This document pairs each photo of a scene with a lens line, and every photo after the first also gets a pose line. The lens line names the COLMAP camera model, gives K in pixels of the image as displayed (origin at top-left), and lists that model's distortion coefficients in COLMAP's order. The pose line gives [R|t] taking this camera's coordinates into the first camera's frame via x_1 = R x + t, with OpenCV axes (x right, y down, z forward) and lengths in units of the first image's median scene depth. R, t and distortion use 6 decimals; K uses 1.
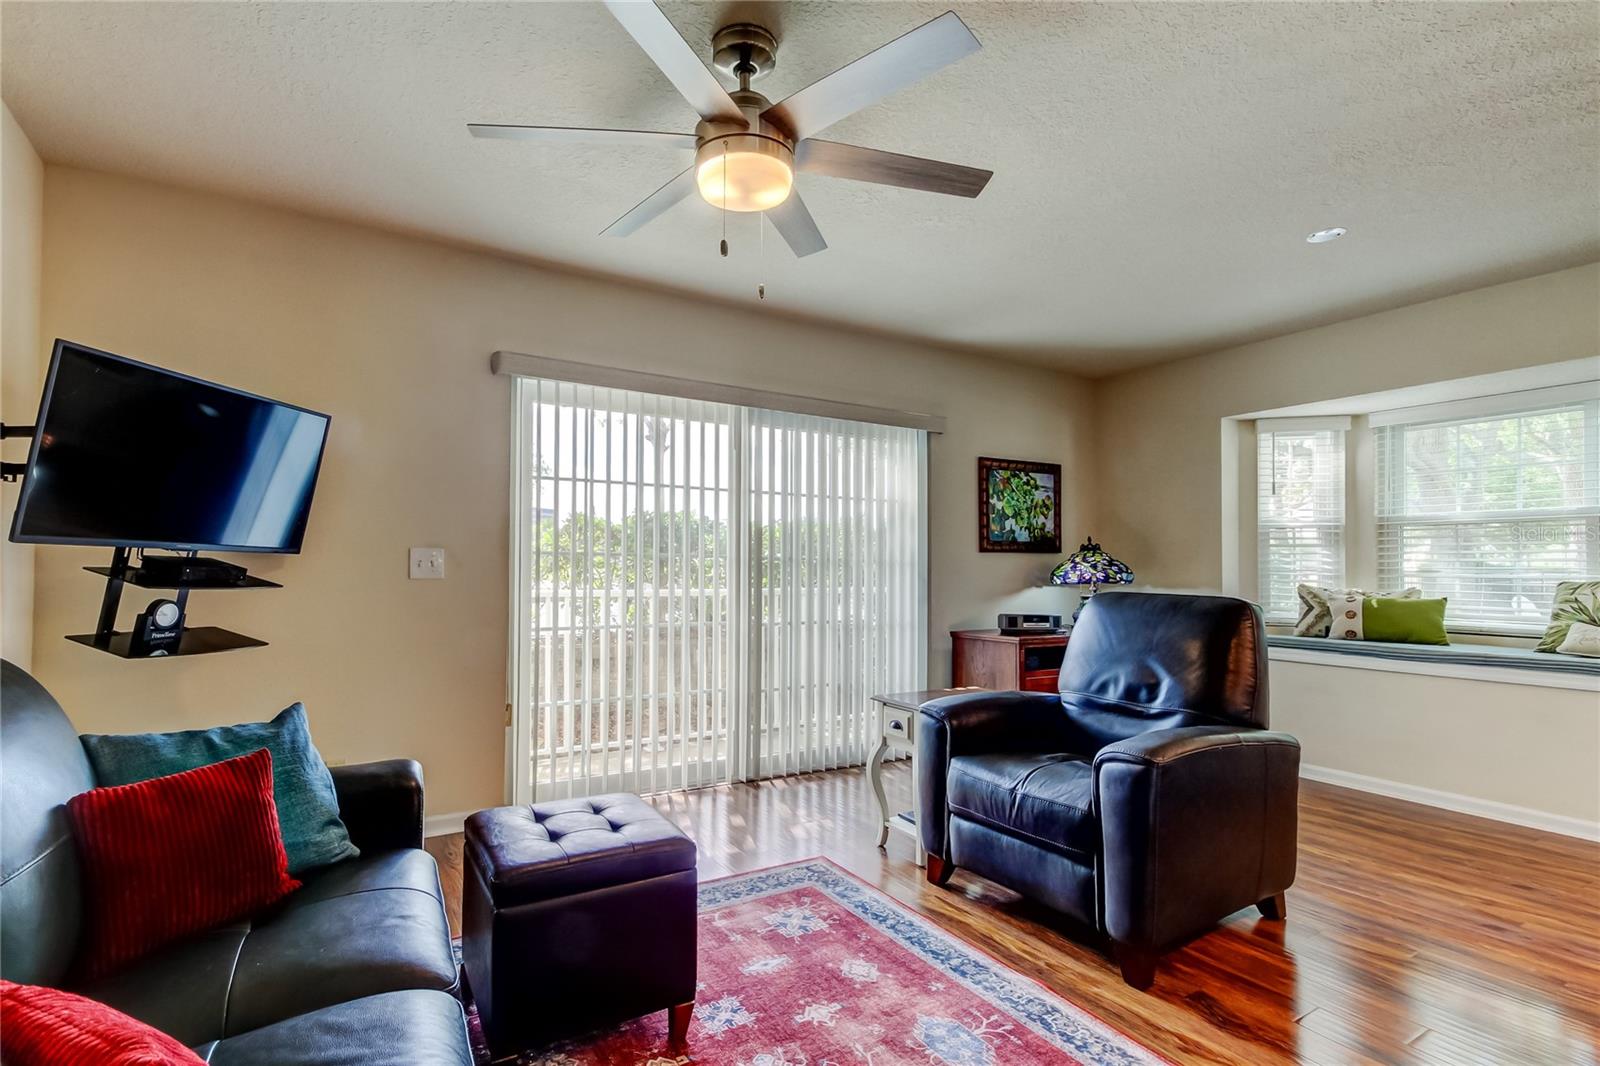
lens RADIAL K [[746.0, 0, 723.9], [0, 746.0, 545.8], [0, 0, 1]] dist [0.017605, -0.003791]
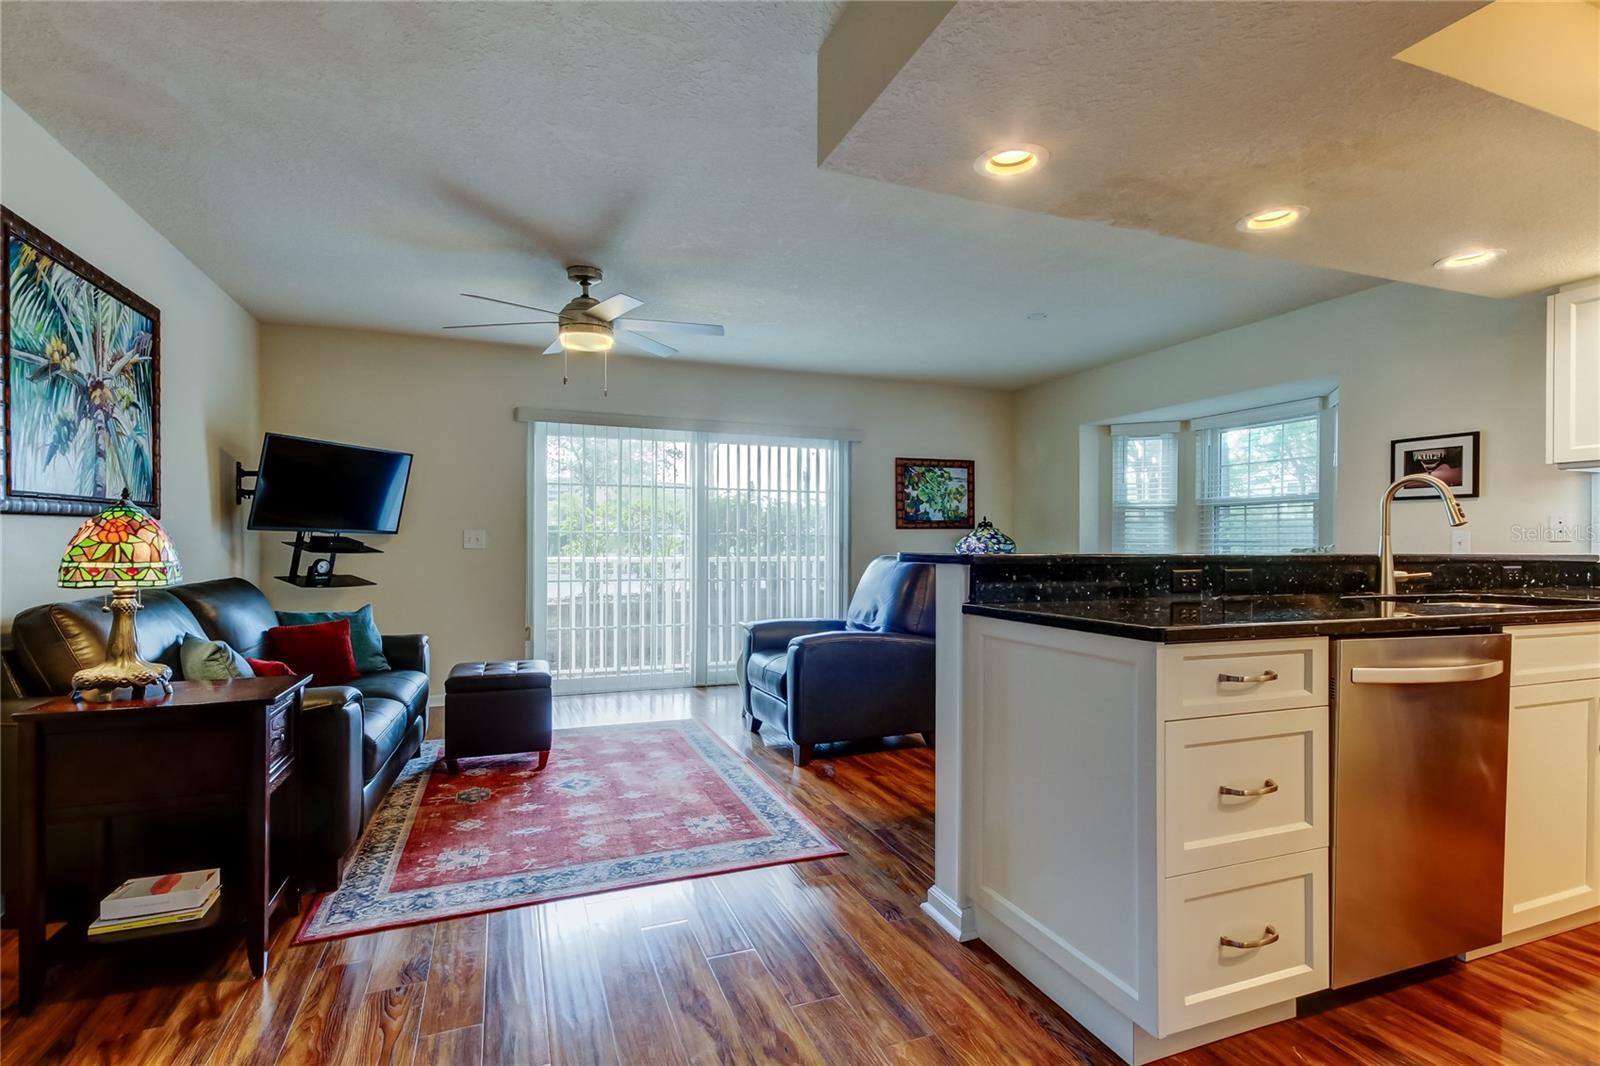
lens RADIAL K [[746.0, 0, 782.9], [0, 746.0, 540.4], [0, 0, 1]] dist [0.017605, -0.003791]
pose [[0.989948, -0.004479, -0.141359, 0.363487], [0.008111, 0.999651, 0.025129, -0.007074], [0.141197, -0.026023, 0.989639, -0.380789]]
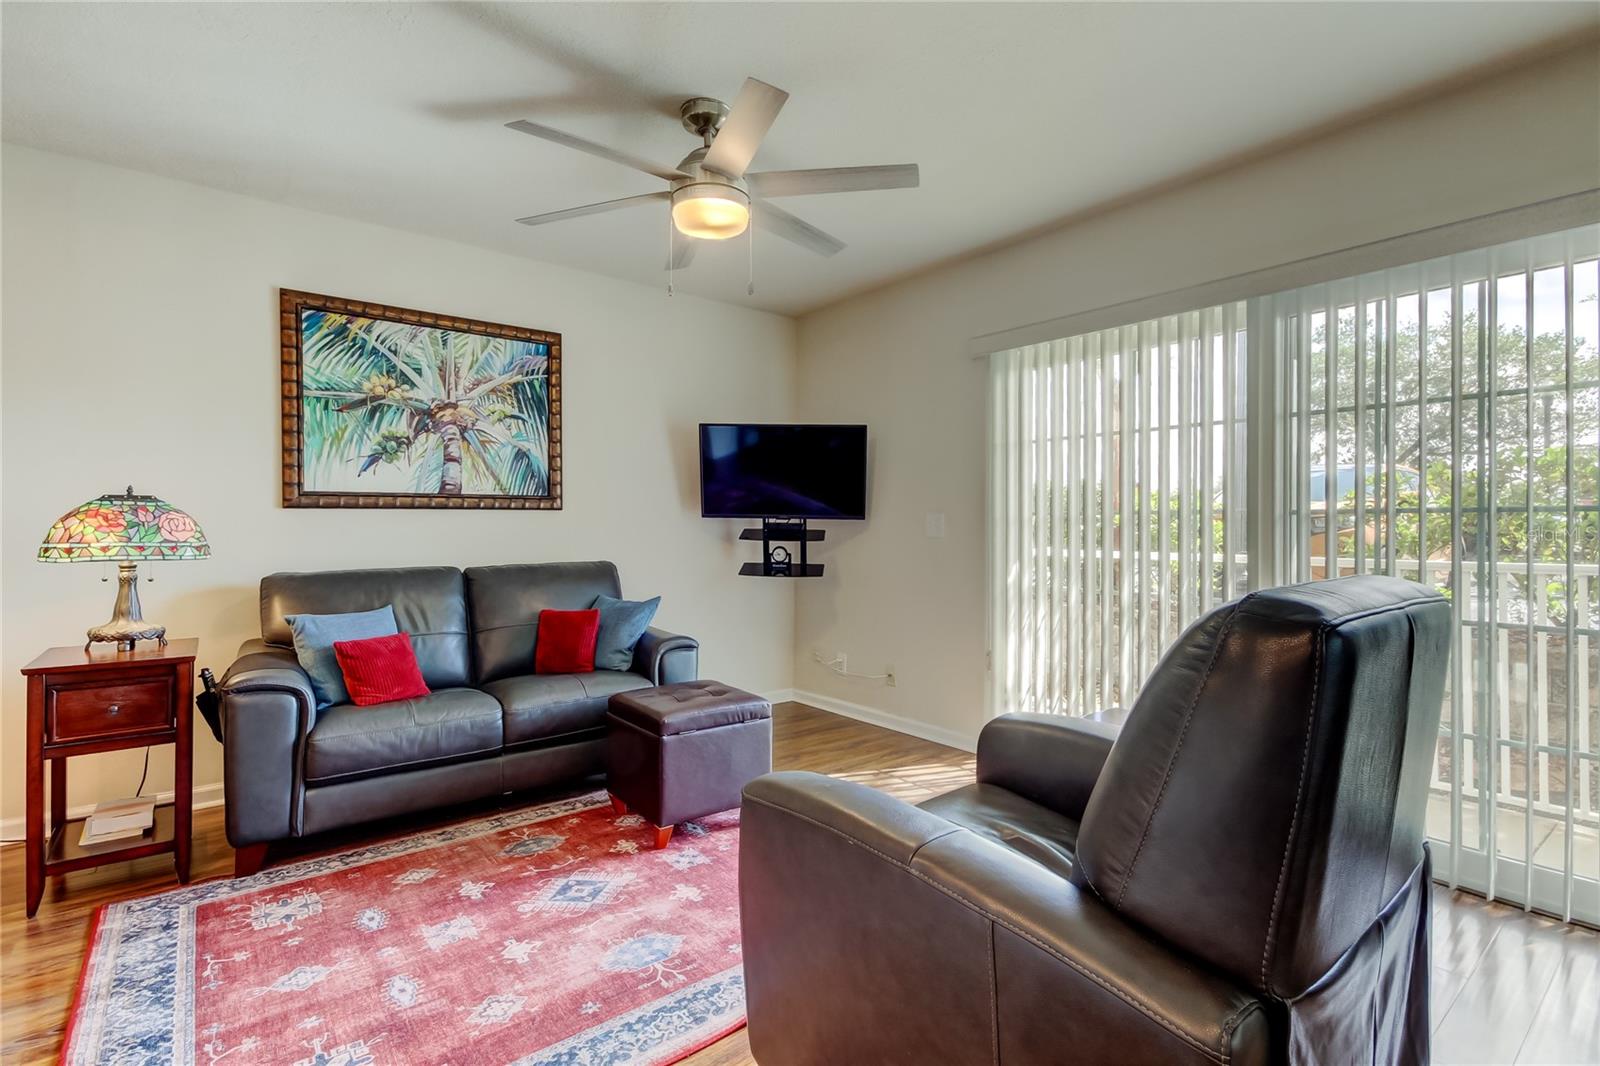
lens RADIAL K [[746.0, 0, 837.3], [0, 746.0, 520.0], [0, 0, 1]] dist [0.017605, -0.003791]
pose [[0.200902, -0.018787, -0.979431, 0.590191], [0.027814, 0.999522, -0.013467, 0.020385], [0.979216, -0.024536, 0.201329, 0.436116]]
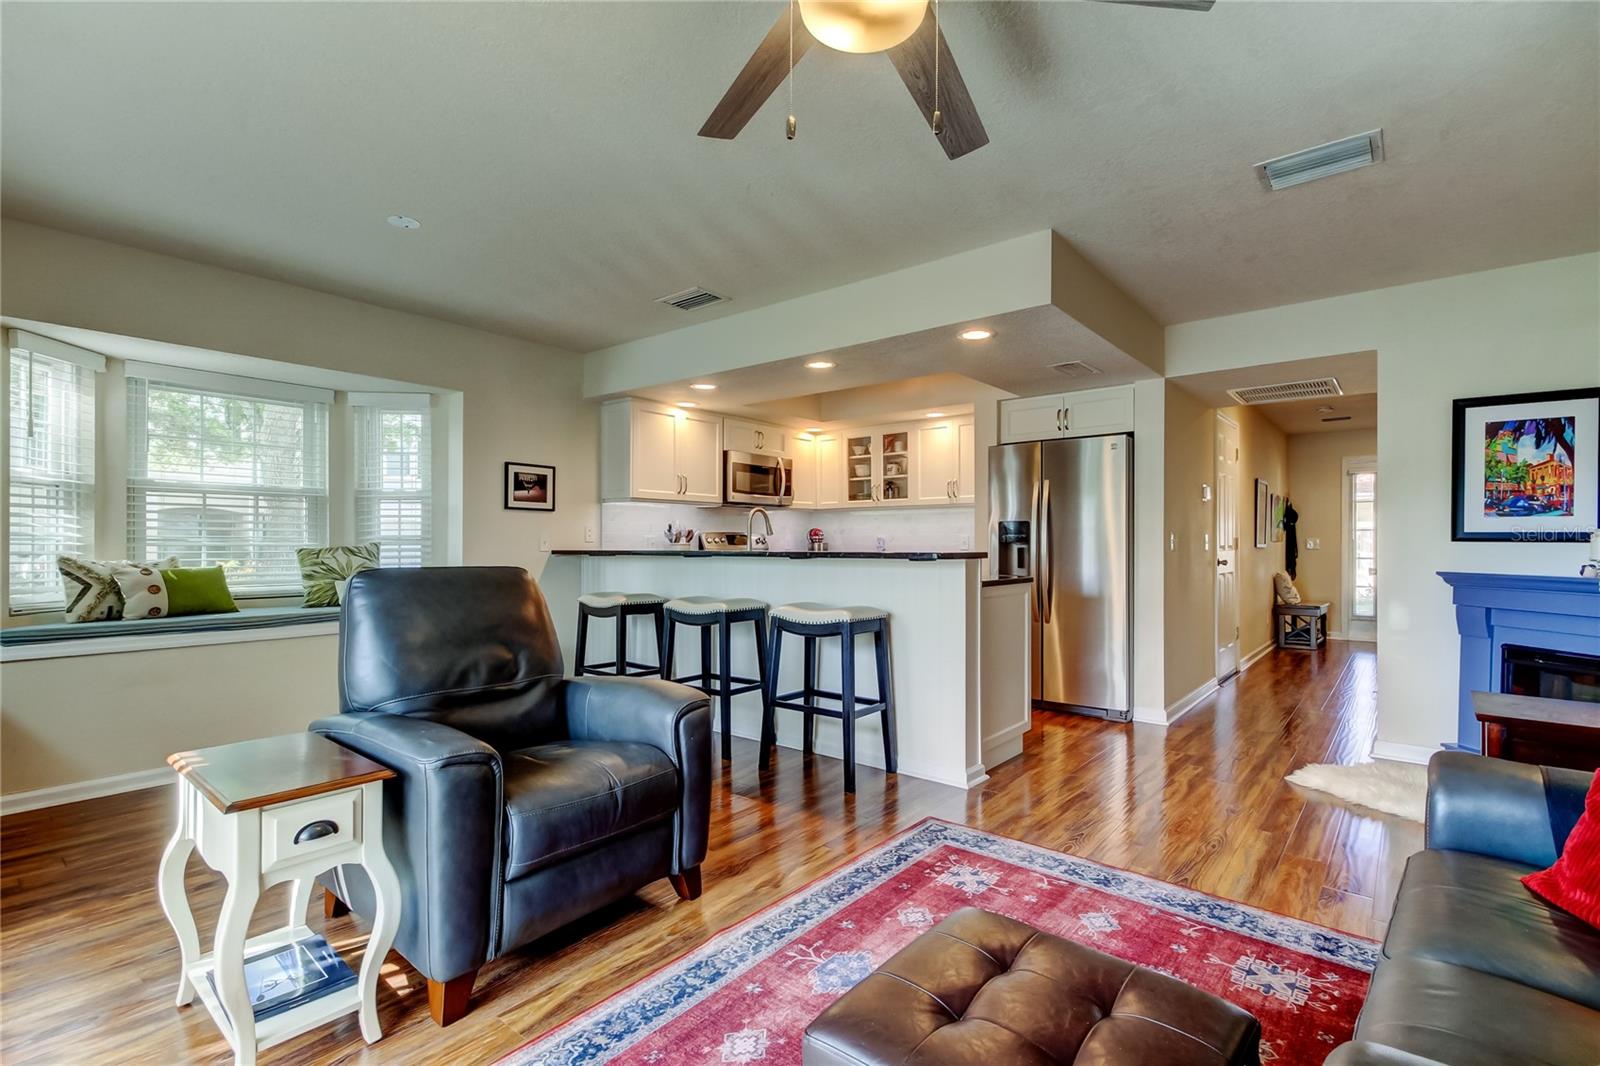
lens RADIAL K [[746.0, 0, 813.0], [0, 746.0, 541.7], [0, 0, 1]] dist [0.017605, -0.003791]
pose [[-0.389802, -0.009680, 0.920848, -0.280753], [-0.033577, 0.999429, -0.003707, 0.012526], [-0.920286, -0.032364, -0.389905, 0.608475]]
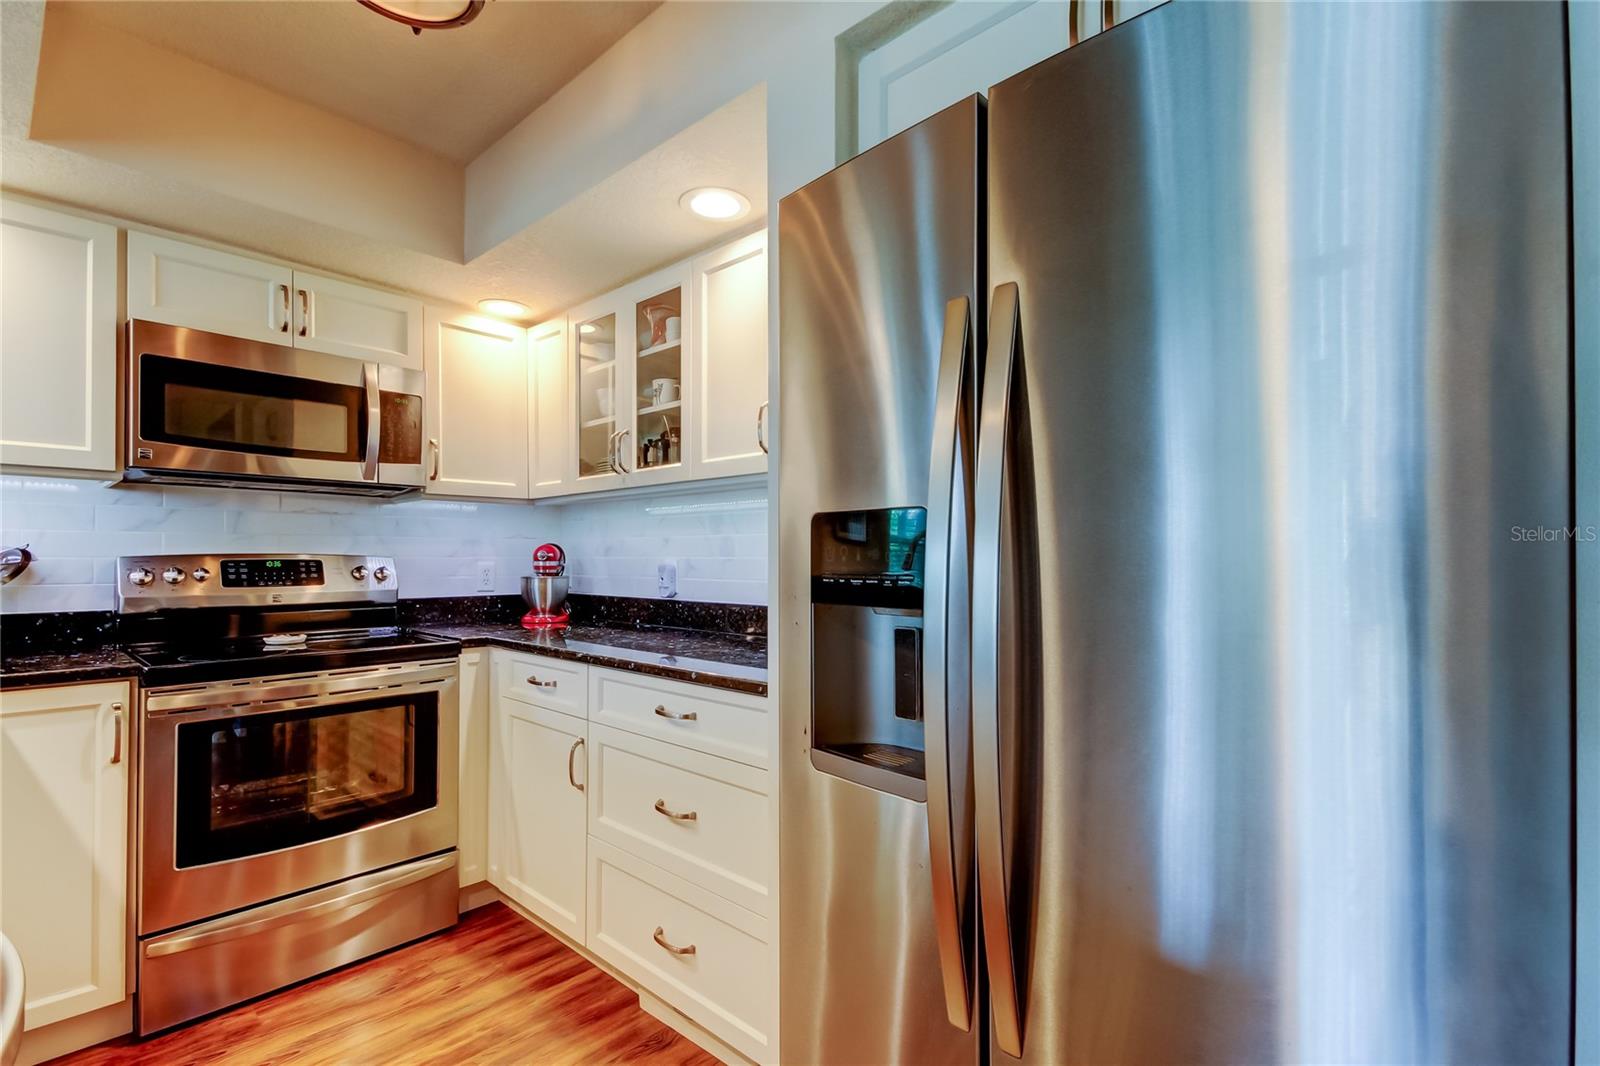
lens RADIAL K [[746.0, 0, 800.1], [0, 746.0, 547.8], [0, 0, 1]] dist [0.017605, -0.003791]
pose [[-0.332624, -0.000201, 0.943059, 0.455773], [-0.032537, 0.999407, -0.011263, -0.018599], [-0.942498, -0.034431, -0.332434, -0.030498]]
